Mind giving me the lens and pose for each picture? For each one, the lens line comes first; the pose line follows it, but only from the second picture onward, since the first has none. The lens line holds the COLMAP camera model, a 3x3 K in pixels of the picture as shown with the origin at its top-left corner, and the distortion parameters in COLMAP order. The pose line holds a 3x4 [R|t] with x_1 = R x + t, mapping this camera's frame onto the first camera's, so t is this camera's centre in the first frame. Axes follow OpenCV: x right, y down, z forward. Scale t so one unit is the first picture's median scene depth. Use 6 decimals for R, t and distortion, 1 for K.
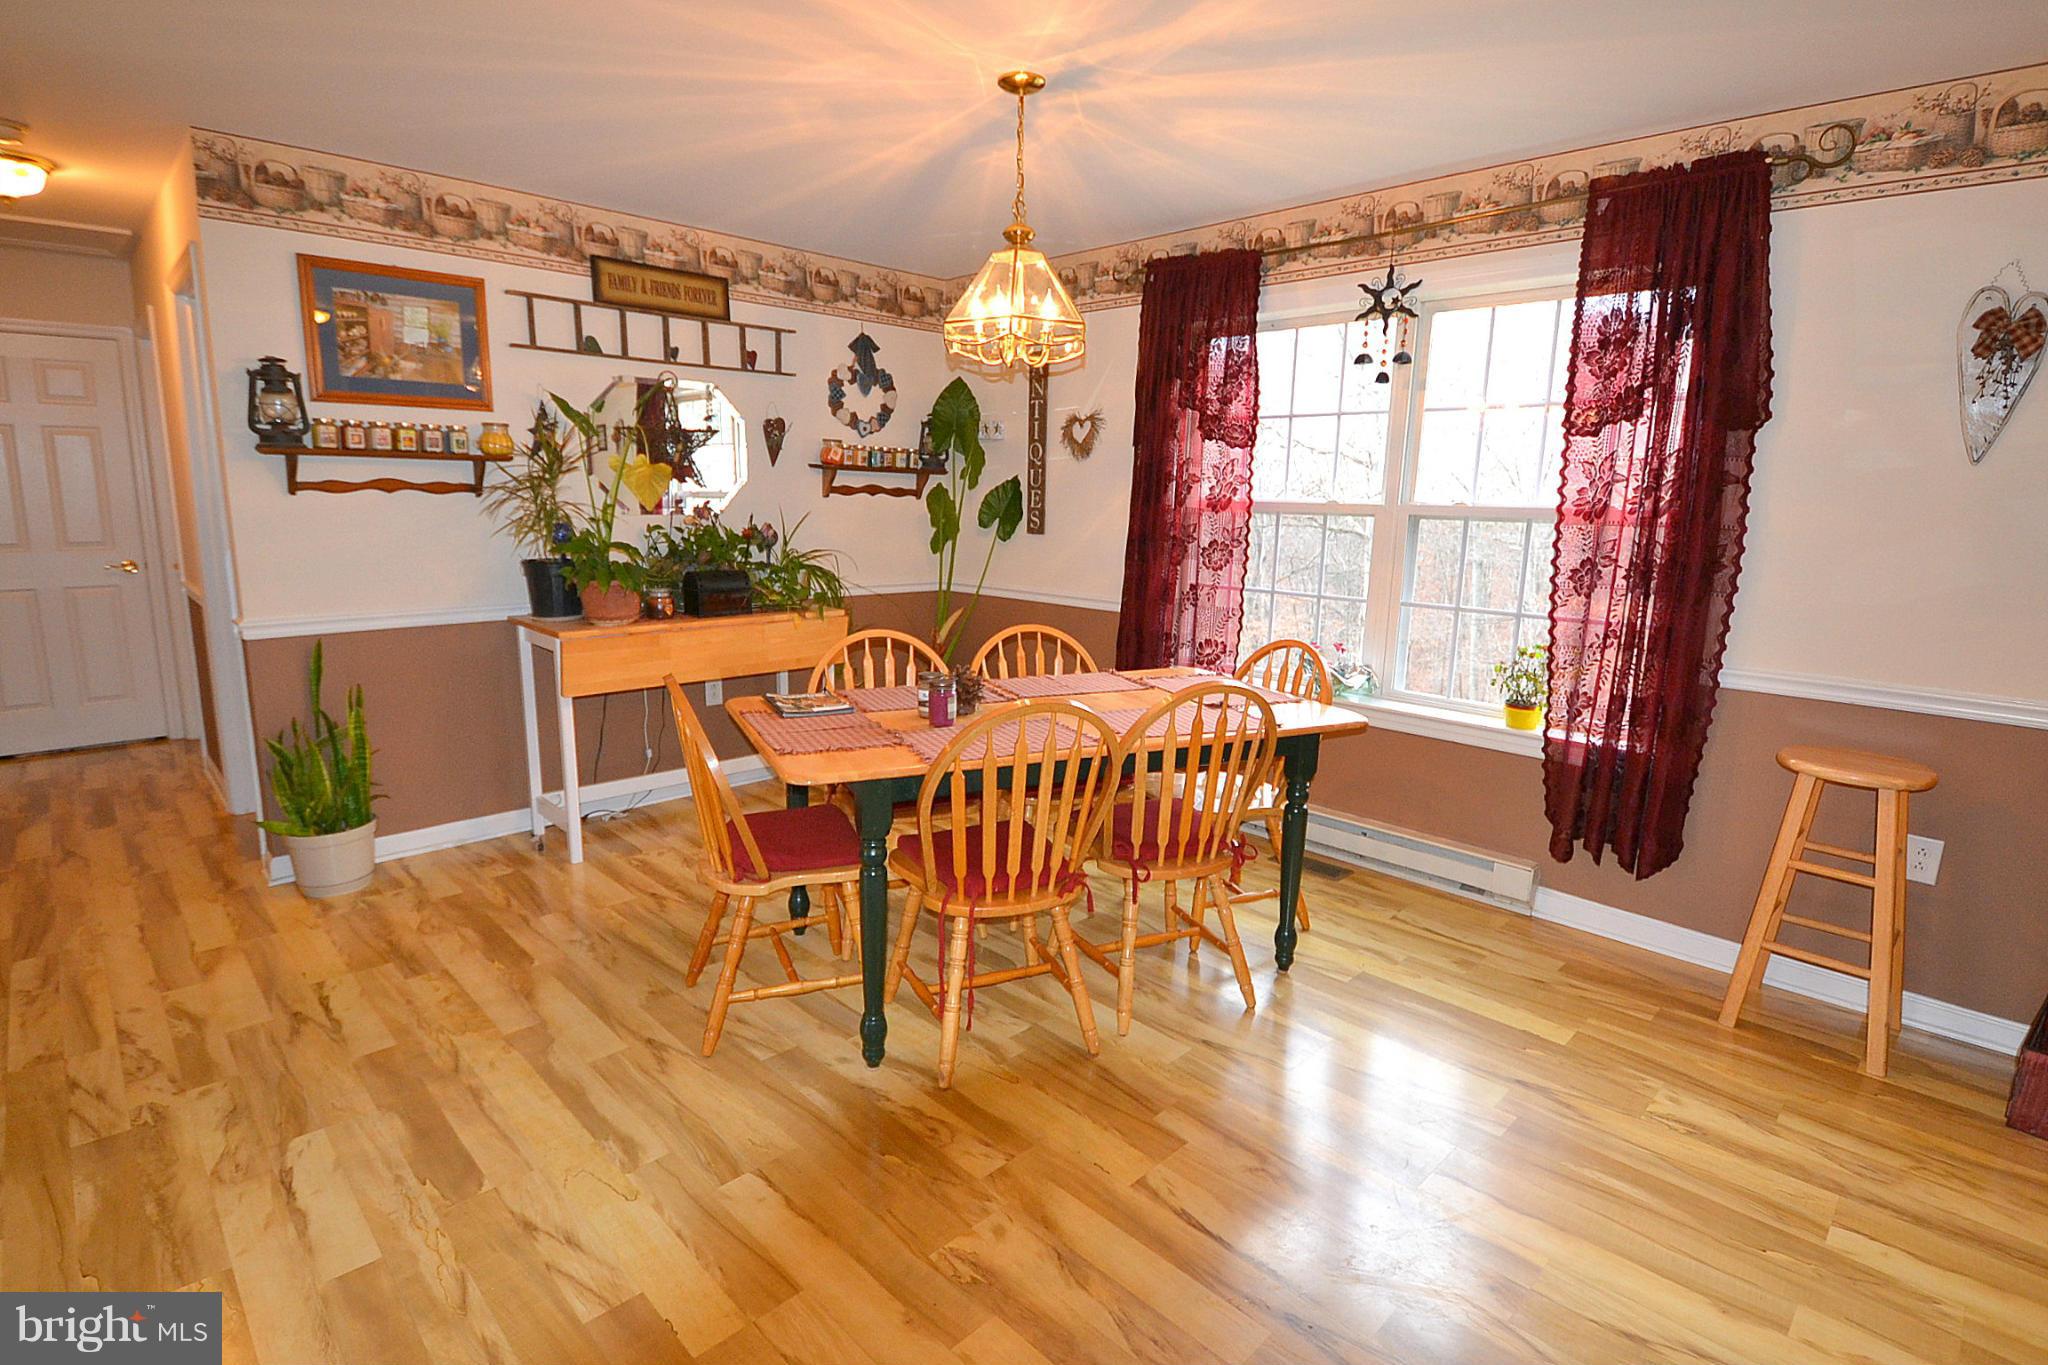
lens RADIAL K [[996.5, 0, 1020.0], [0, 996.5, 673.8], [0, 0, 1]] dist [0.024640, -0.028671]
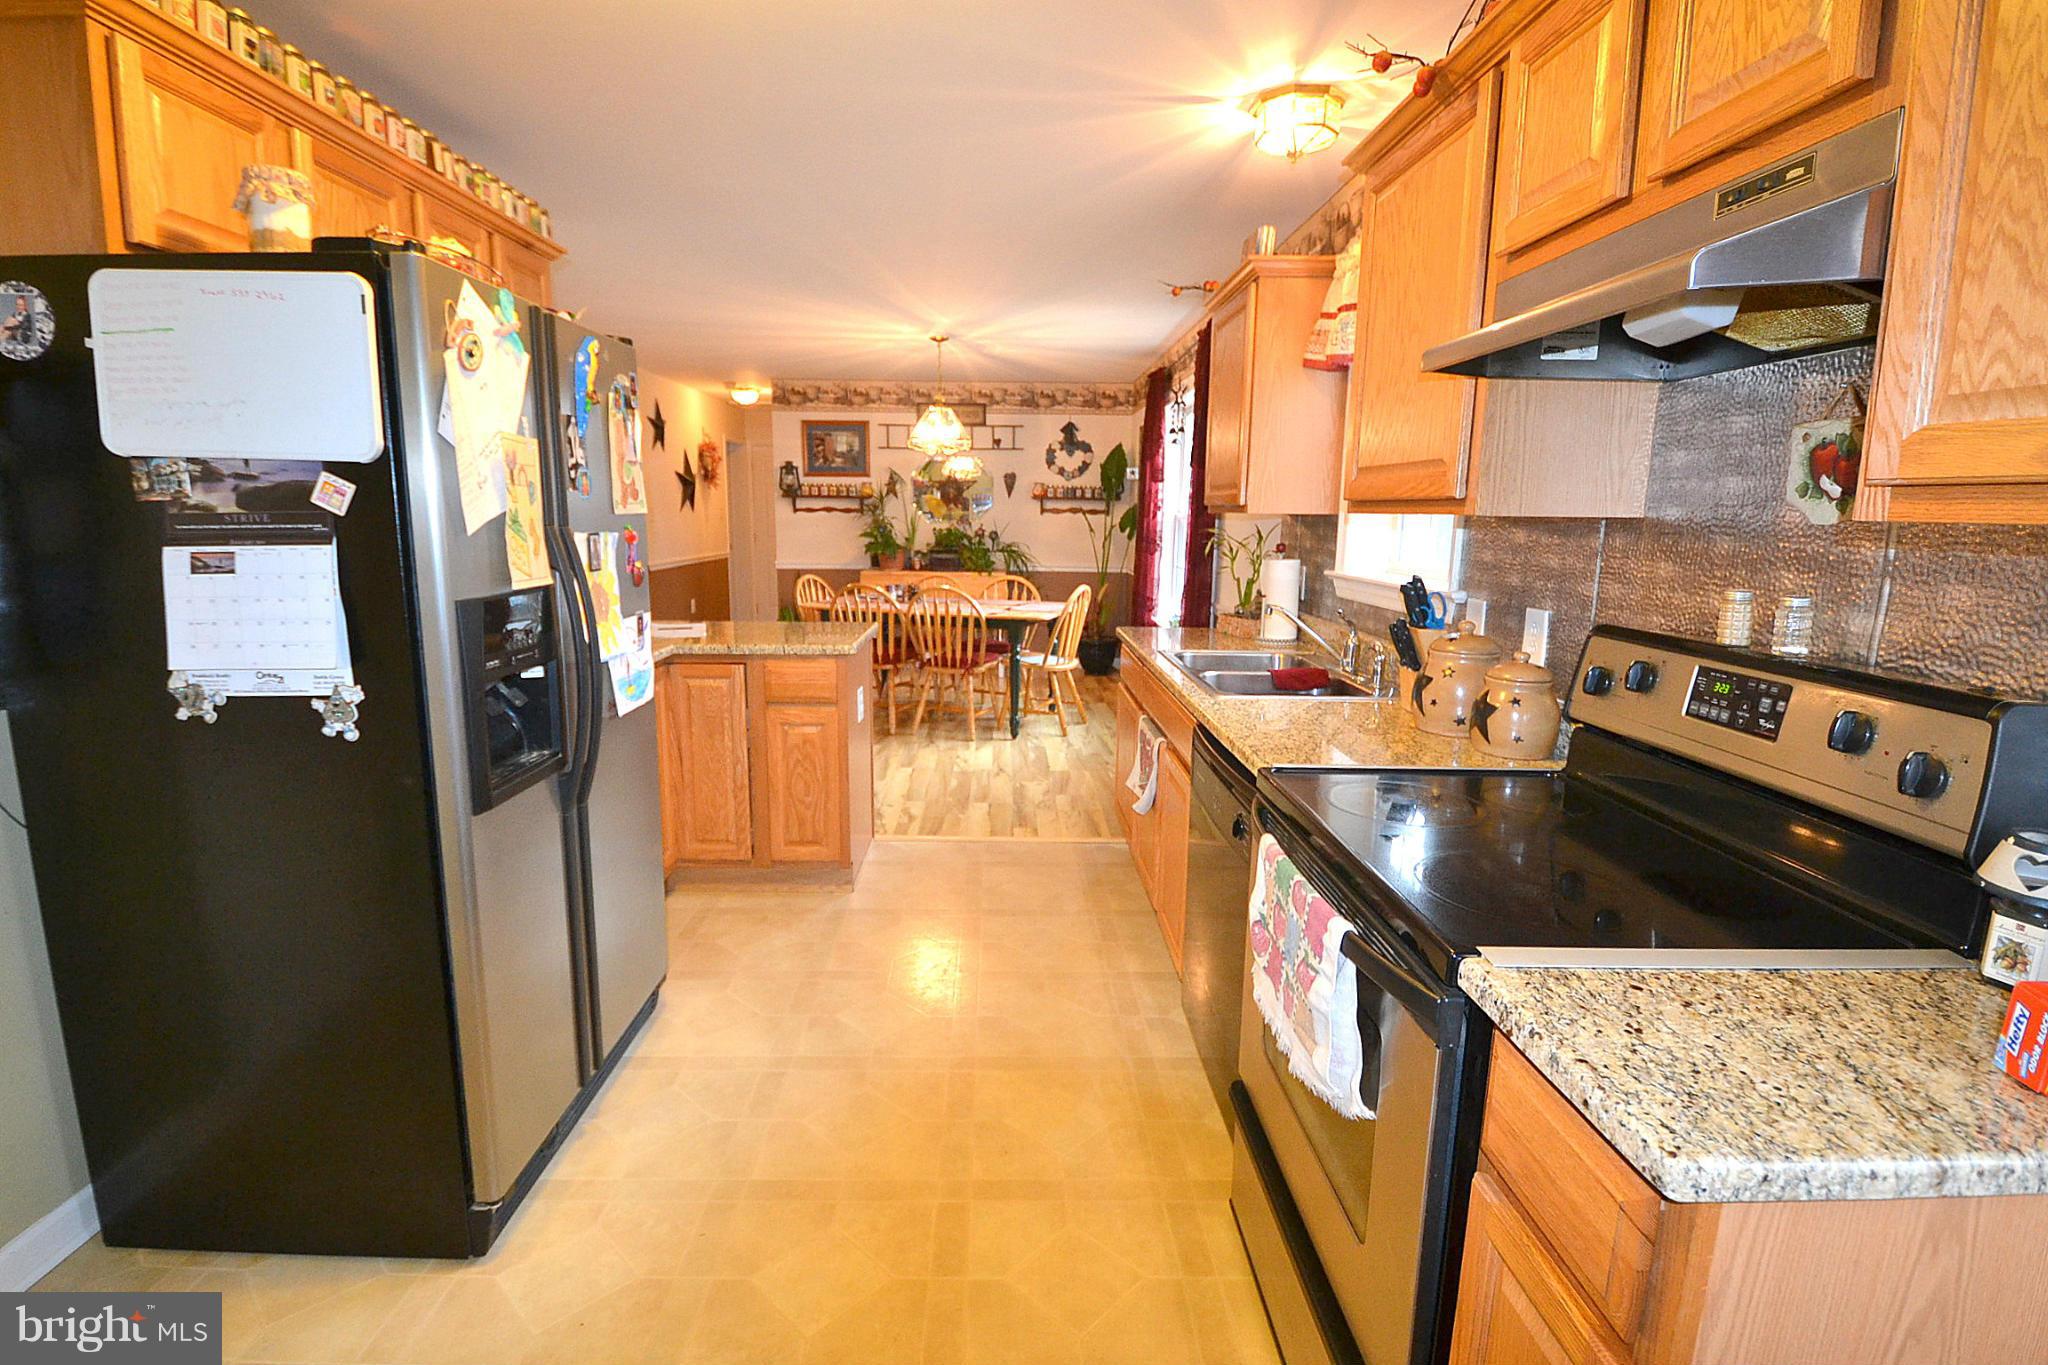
lens RADIAL K [[958.3, 0, 1010.7], [0, 958.3, 678.0], [0, 0, 1]] dist [0.020683, -0.028393]
pose [[0.723175, 0.109337, -0.681955, 1.269099], [-0.122234, 0.992065, 0.029434, 0.091536], [0.679762, 0.062072, 0.730801, -0.363801]]
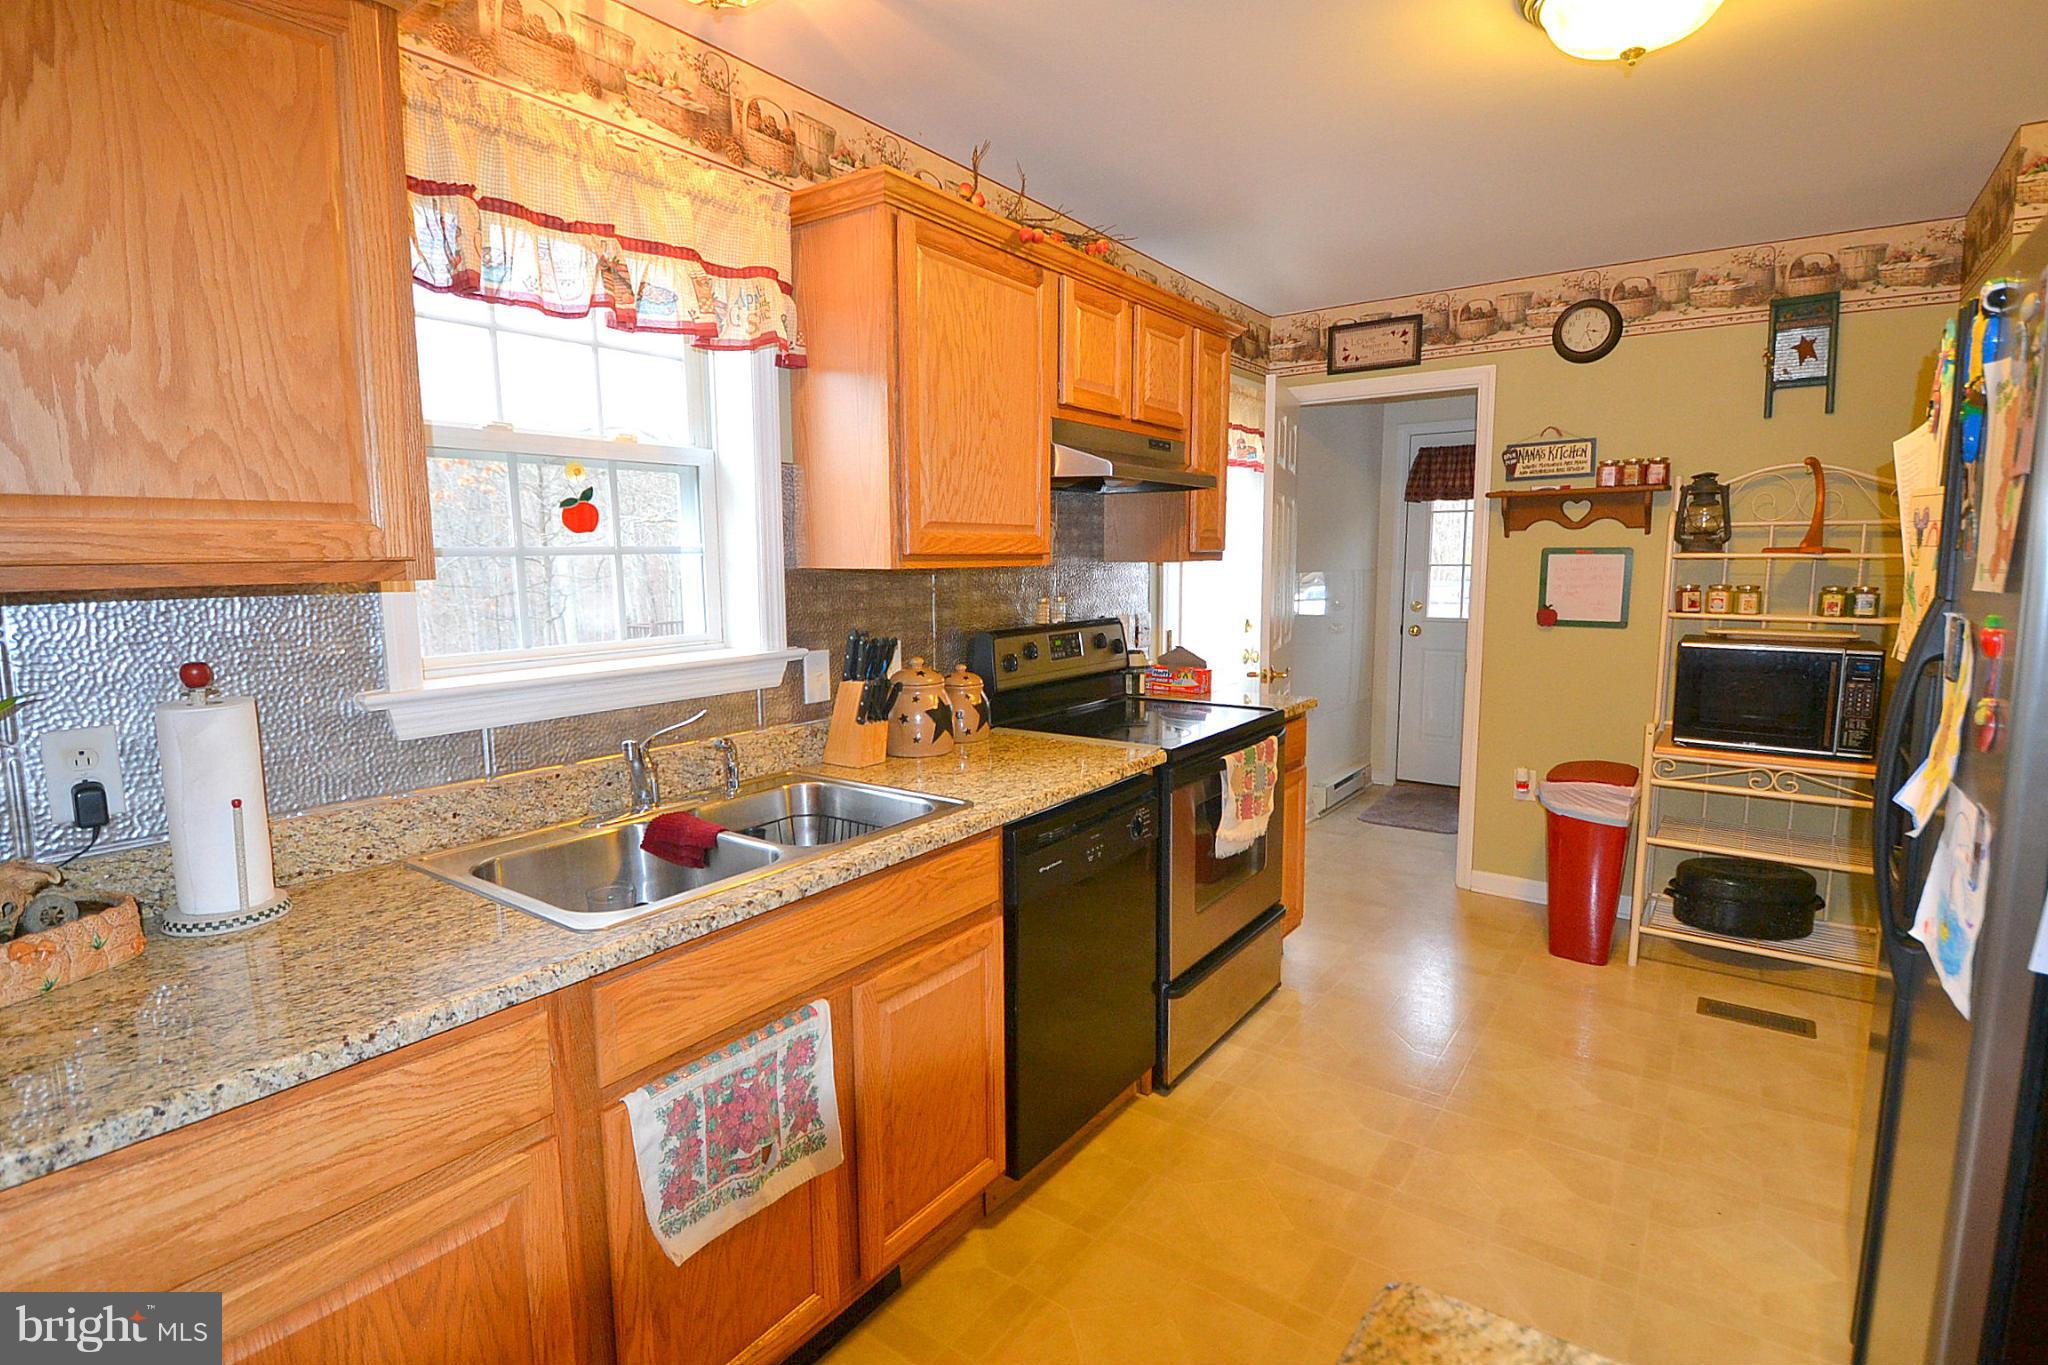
lens RADIAL K [[996.5, 0, 1020.0], [0, 996.5, 673.8], [0, 0, 1]] dist [0.024640, -0.028671]
pose [[-0.164539, -0.134523, 0.977154, 0.405434], [0.180455, 0.969831, 0.163901, -0.044094], [-0.969723, 0.203300, -0.135299, 0.247997]]
